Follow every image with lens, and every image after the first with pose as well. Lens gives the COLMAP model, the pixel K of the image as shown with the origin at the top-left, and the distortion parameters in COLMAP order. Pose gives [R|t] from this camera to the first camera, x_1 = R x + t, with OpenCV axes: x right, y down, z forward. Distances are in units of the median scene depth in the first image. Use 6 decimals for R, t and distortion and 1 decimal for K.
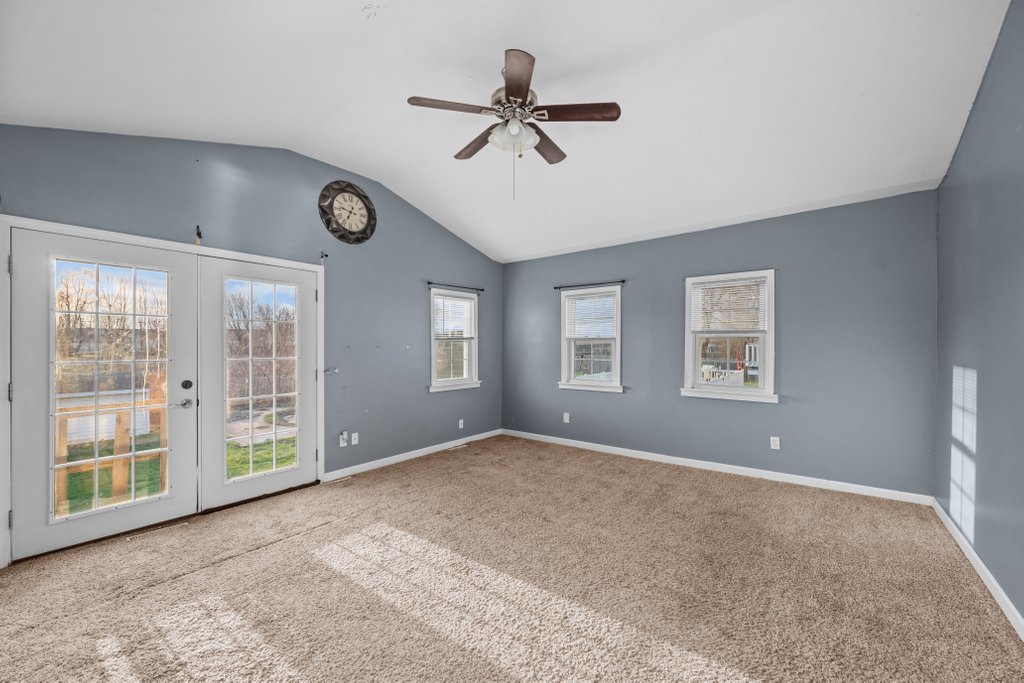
lens RADIAL K [[404.1, 0, 516.4], [0, 404.1, 334.9], [0, 0, 1]] dist [-0.001248, -0.000109]
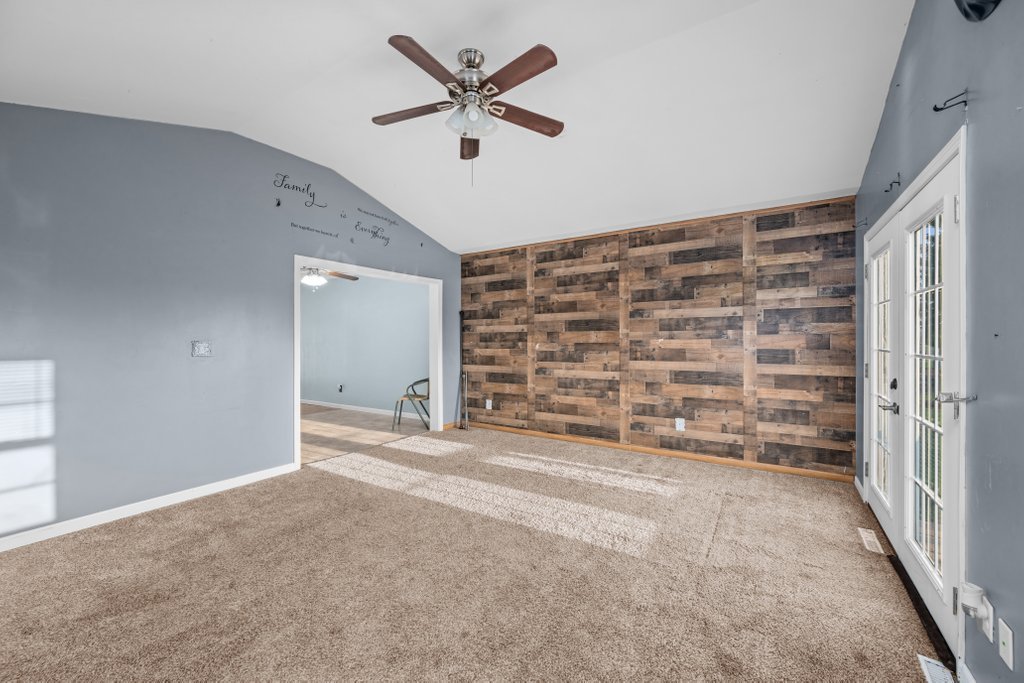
lens RADIAL K [[404.1, 0, 516.4], [0, 404.1, 334.9], [0, 0, 1]] dist [-0.001248, -0.000109]
pose [[-0.995627, 0.004403, -0.093314, -0.017954], [0.006812, 0.999651, -0.025513, 0.053433], [0.093169, -0.026038, -0.995310, 2.133910]]
